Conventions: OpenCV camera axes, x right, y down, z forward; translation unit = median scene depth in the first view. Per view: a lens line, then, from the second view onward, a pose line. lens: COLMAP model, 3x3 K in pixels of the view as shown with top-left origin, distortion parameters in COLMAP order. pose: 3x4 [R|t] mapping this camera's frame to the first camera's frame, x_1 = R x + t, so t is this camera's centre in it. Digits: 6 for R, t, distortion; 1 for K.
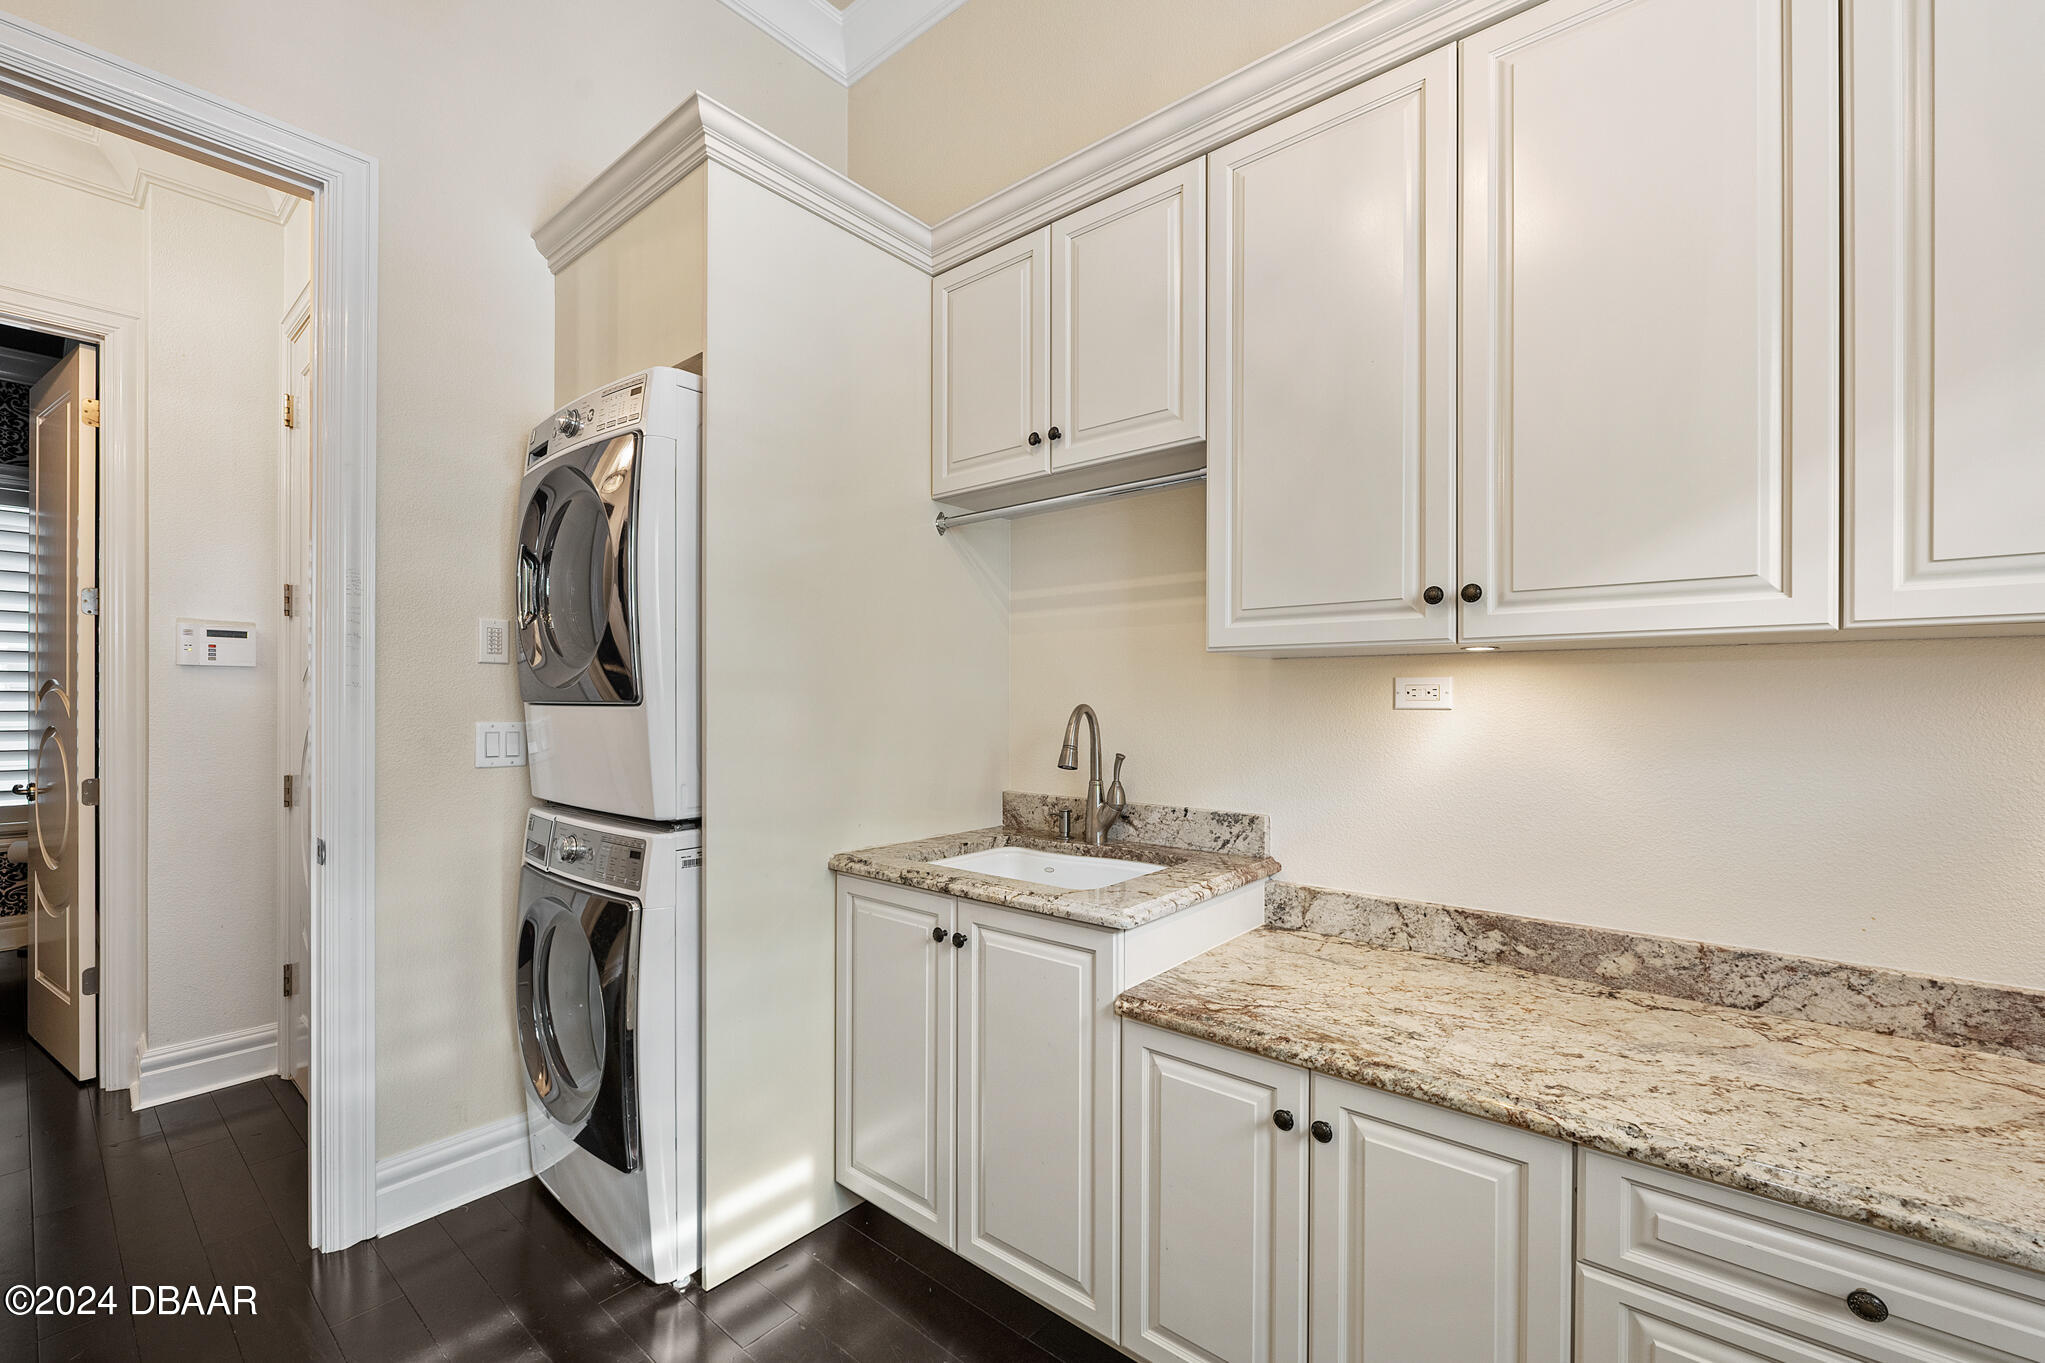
lens RADIAL K [[834.1, 0, 1016.9], [0, 834.1, 695.4], [0, 0, 1]] dist [-0.002209, -0.000592]
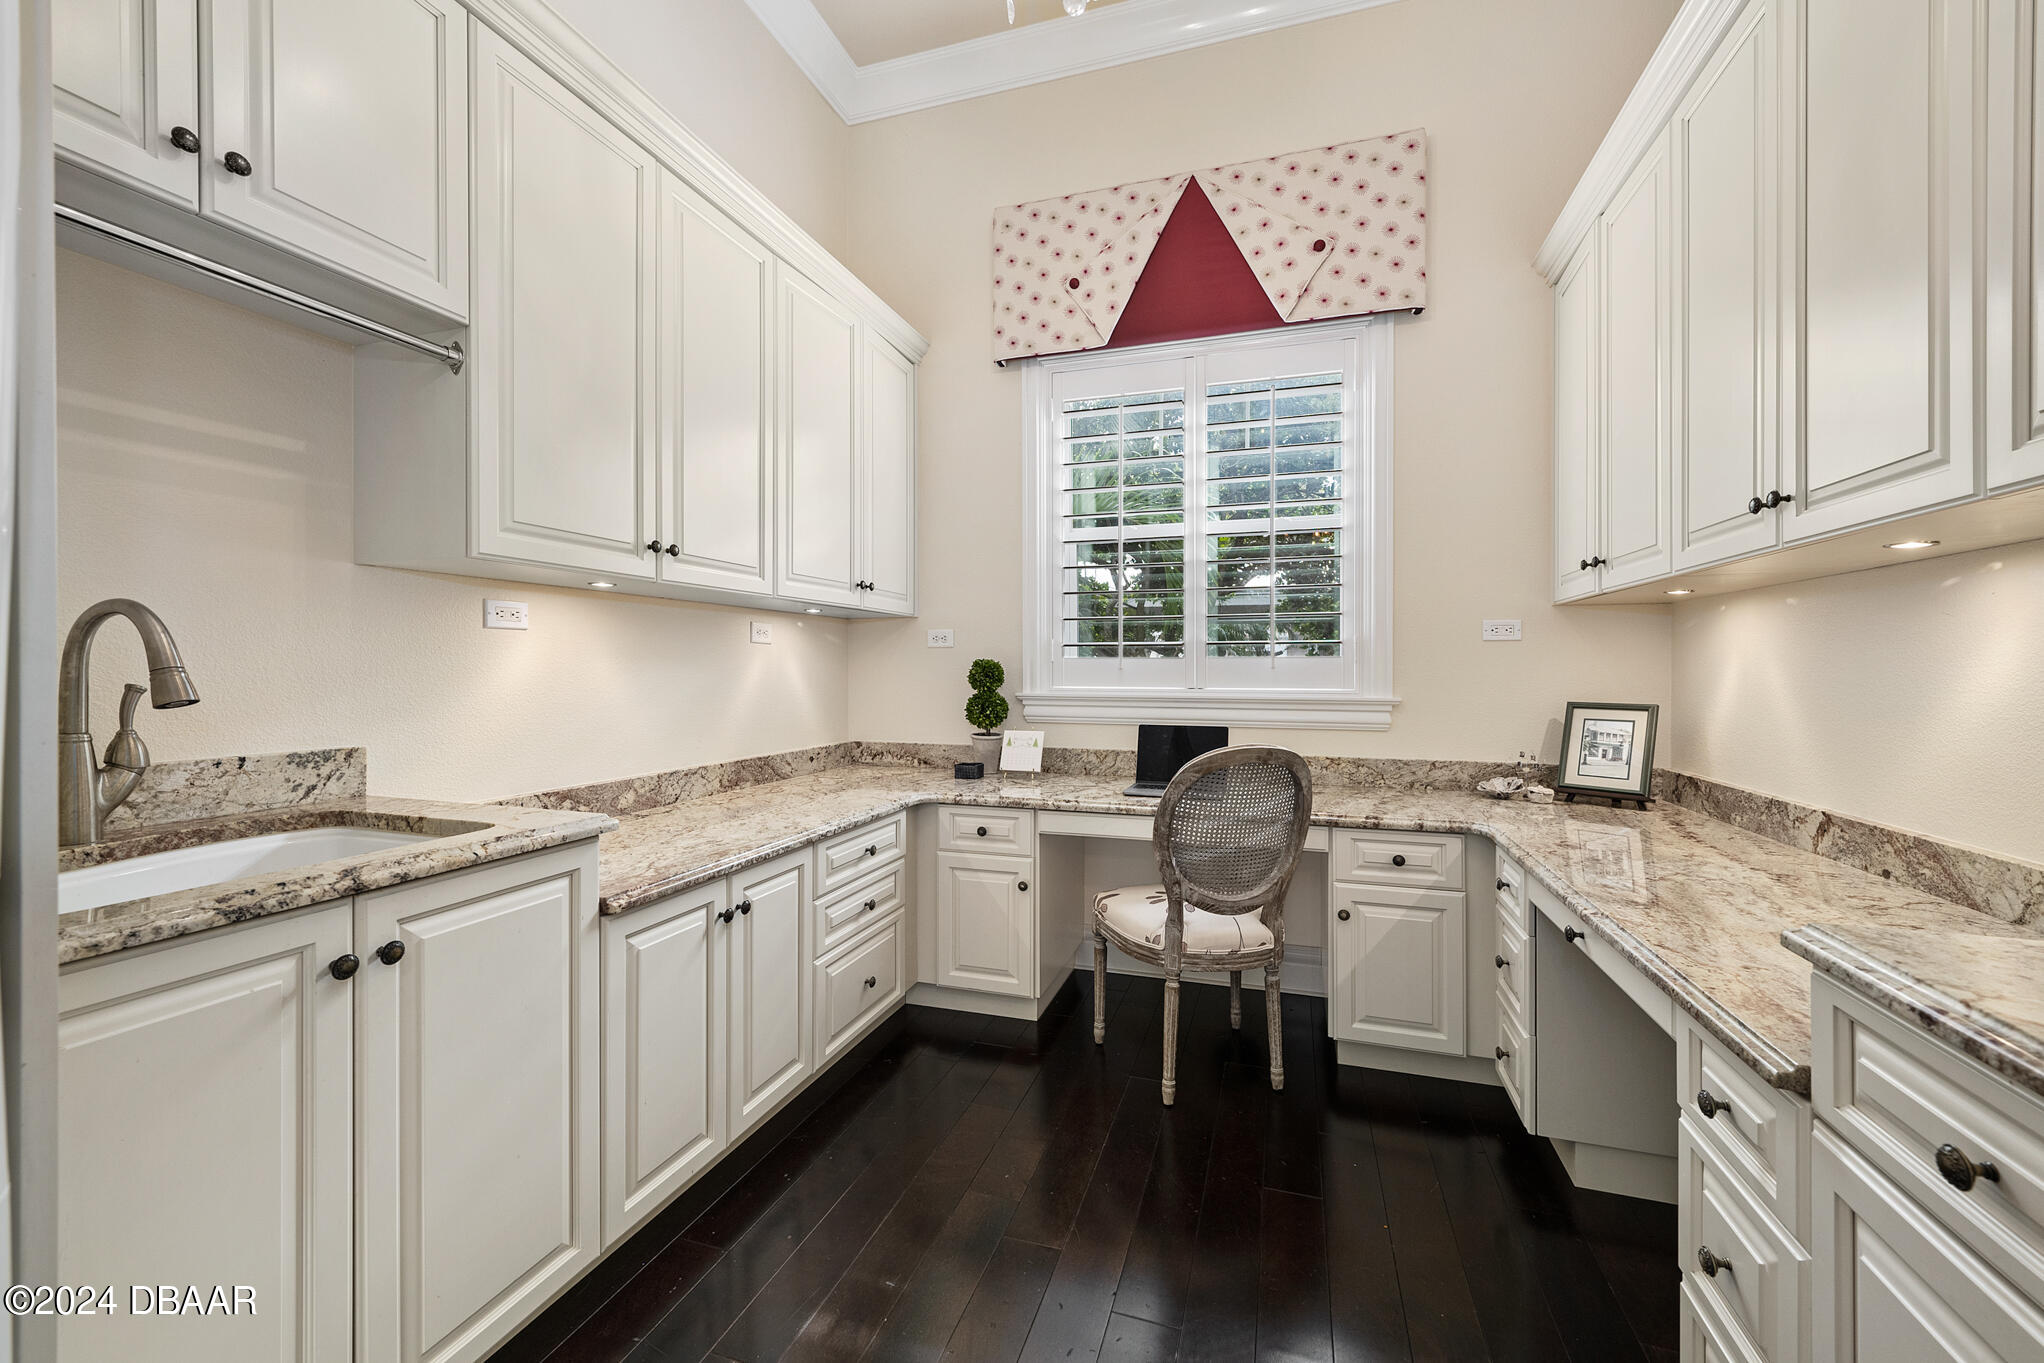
lens RADIAL K [[822.1, 0, 1031.9], [0, 822.1, 672.4], [0, 0, 1]] dist [0.000345, 0.000032]
pose [[-0.370461, -0.009354, 0.928801, -0.865788], [-0.008884, 0.999939, 0.006527, 0.065559], [-0.928806, -0.005833, -0.370521, 0.783006]]
